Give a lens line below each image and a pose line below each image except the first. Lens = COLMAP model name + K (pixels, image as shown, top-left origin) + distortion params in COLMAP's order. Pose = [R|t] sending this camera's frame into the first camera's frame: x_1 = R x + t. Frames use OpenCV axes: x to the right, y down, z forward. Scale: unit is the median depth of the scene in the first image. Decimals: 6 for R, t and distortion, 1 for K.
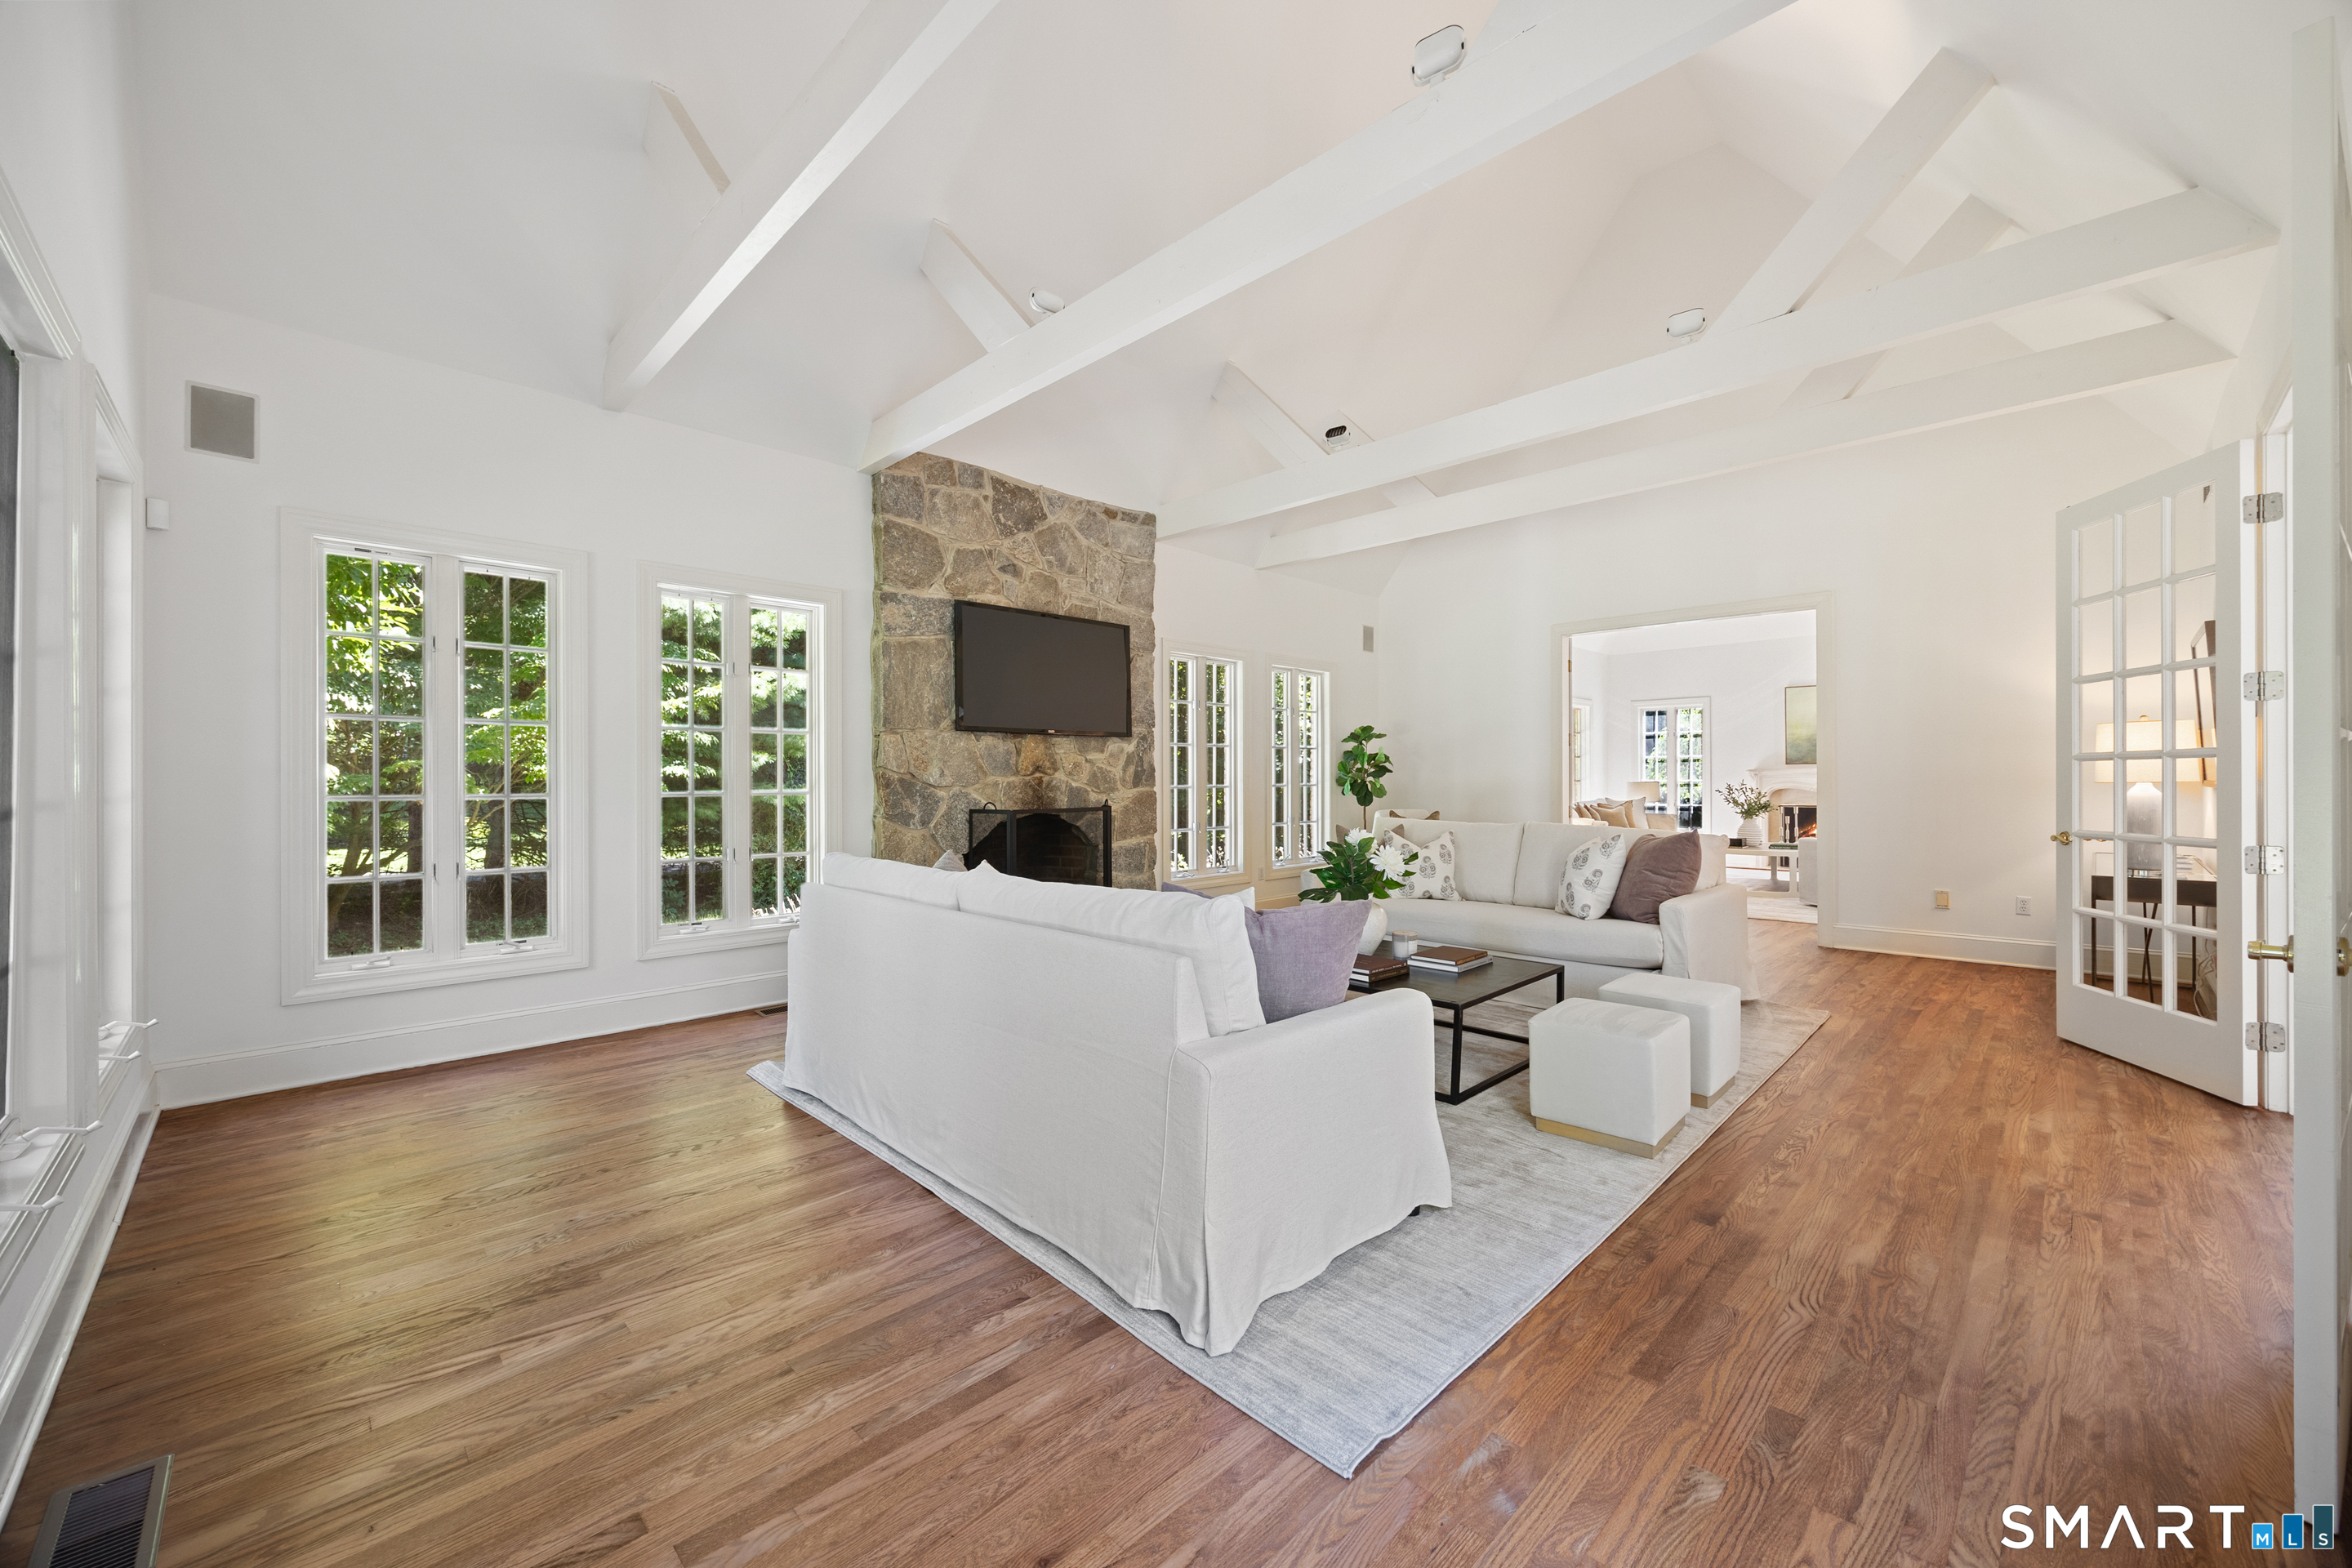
lens RADIAL K [[904.0, 0, 1184.9], [0, 904.0, 780.1], [0, 0, 1]] dist [-0.000053, -0.000275]
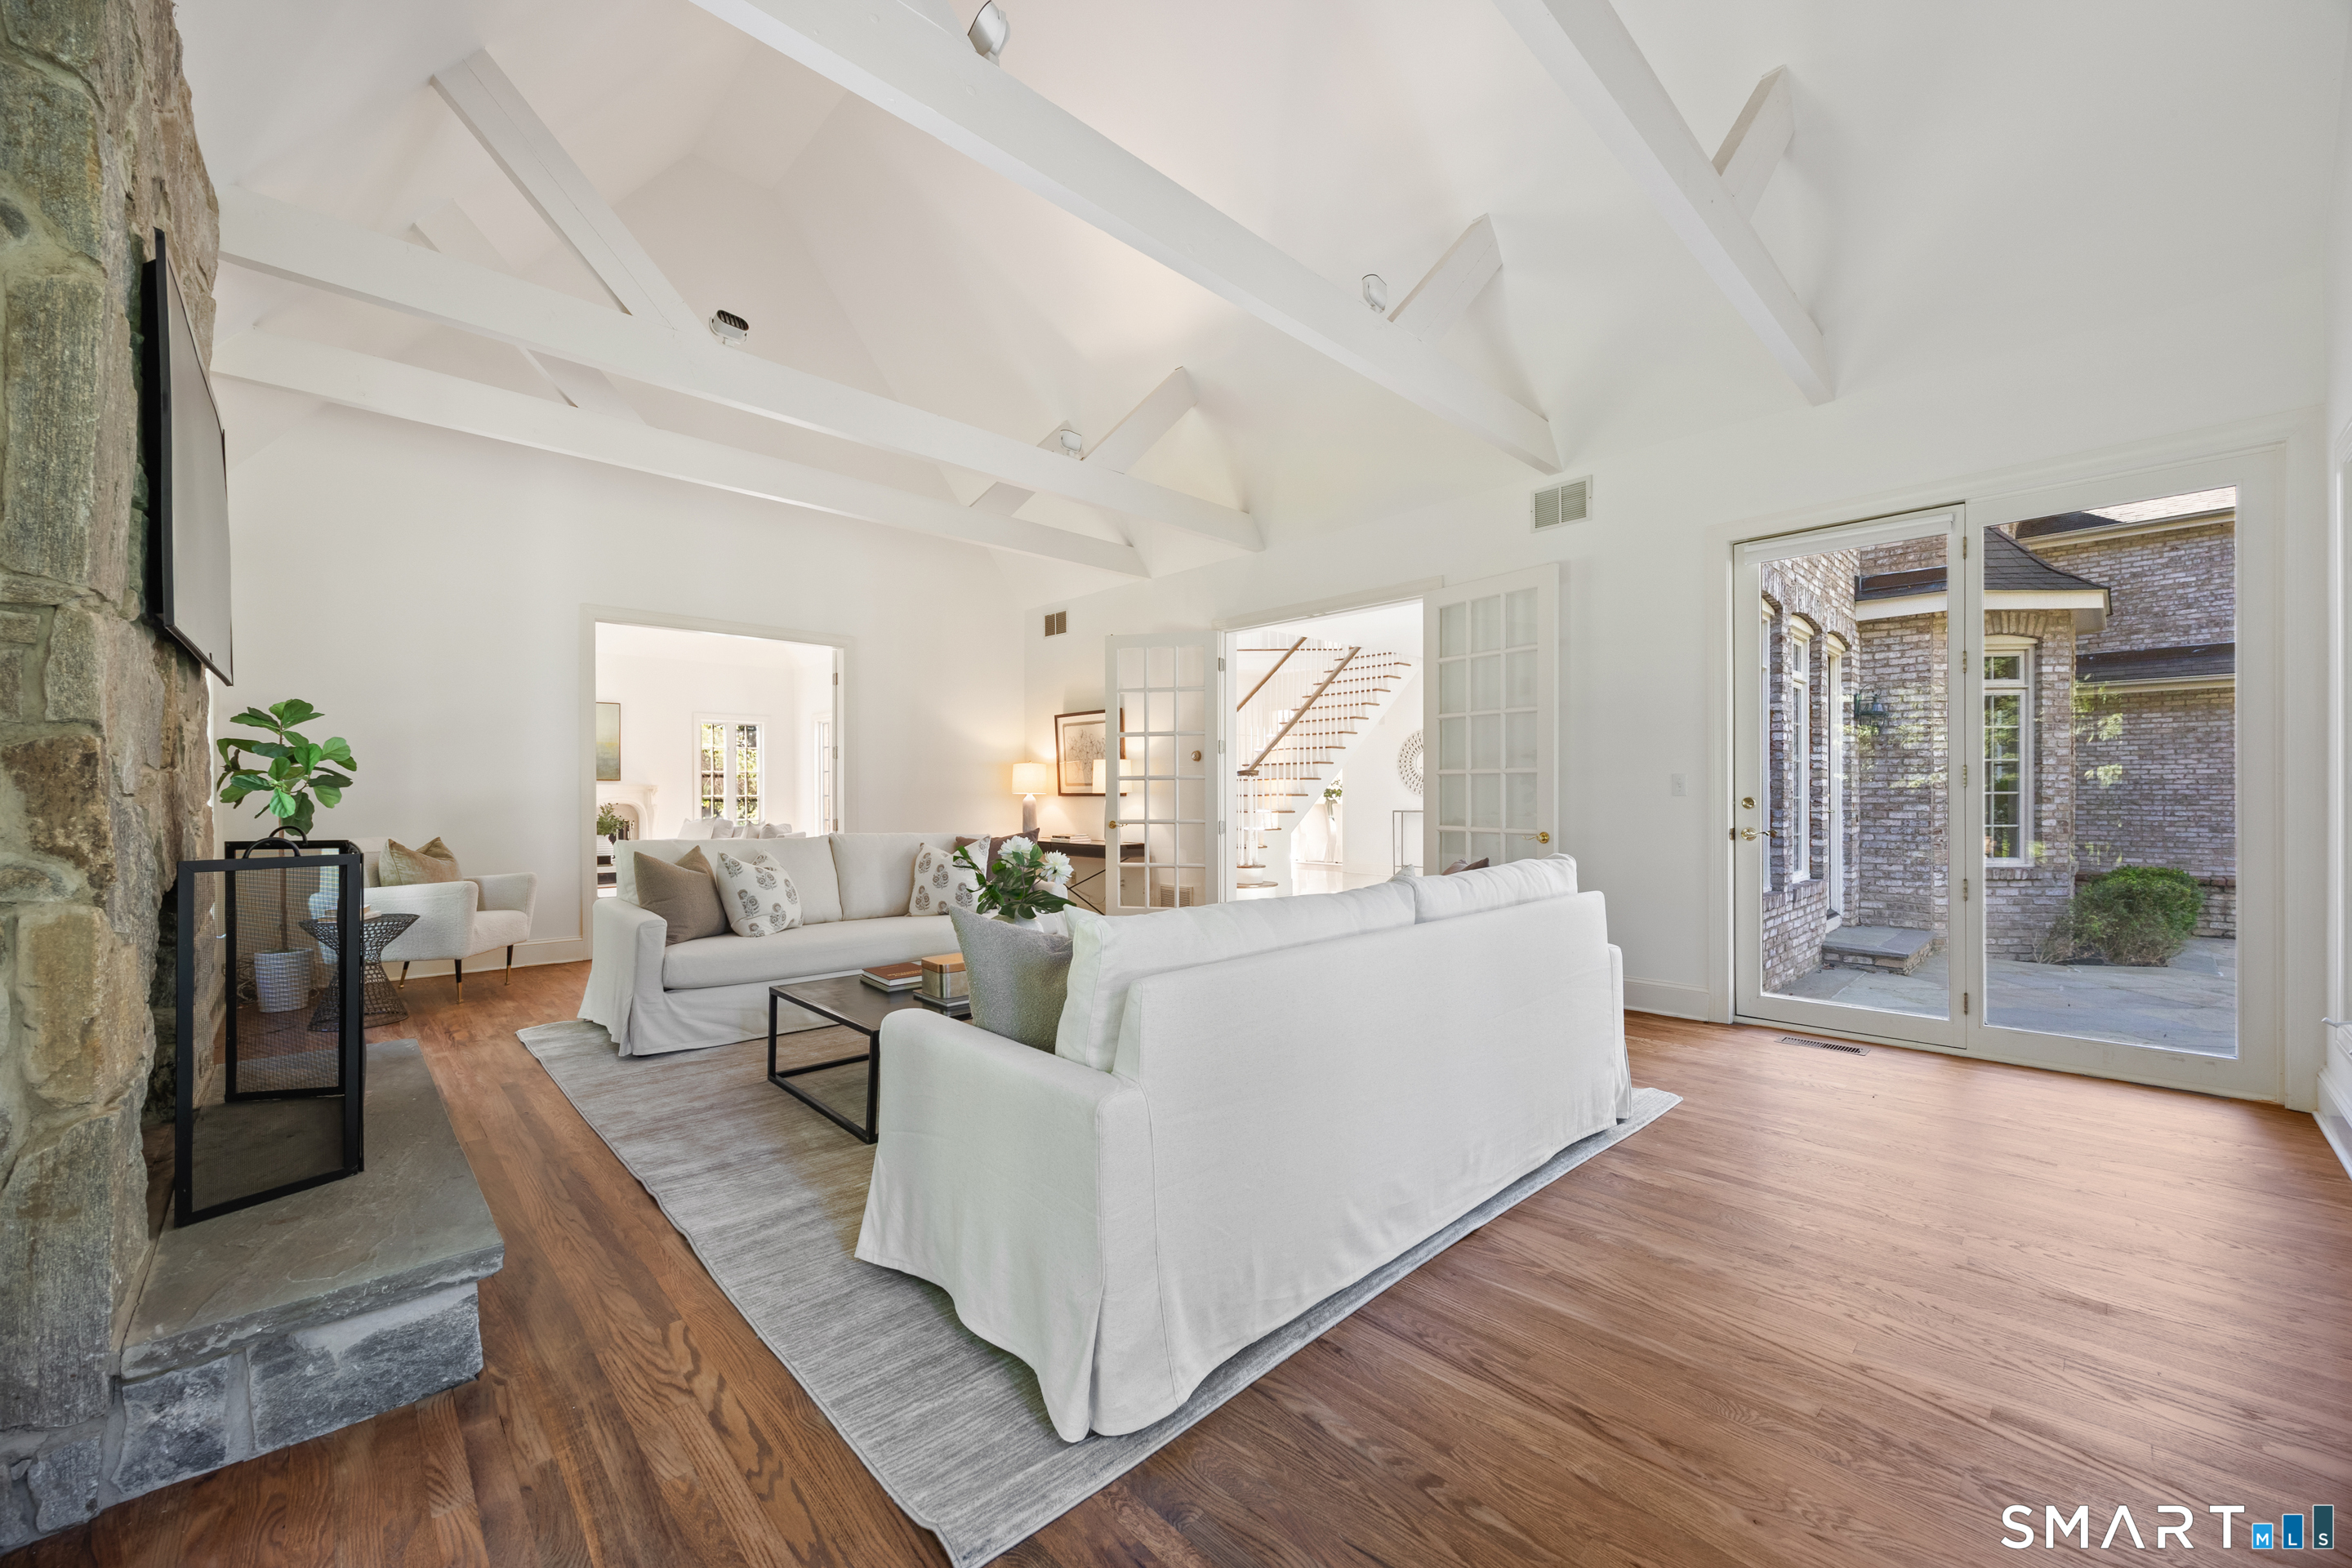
lens RADIAL K [[904.0, 0, 1184.5], [0, 904.0, 795.5], [0, 0, 1]] dist [-0.000053, -0.000275]
pose [[0.013802, 0.002746, 0.999901, -1.235746], [0.003041, 0.999991, -0.002788, 0.023198], [-0.999900, 0.003079, 0.013794, 1.325558]]
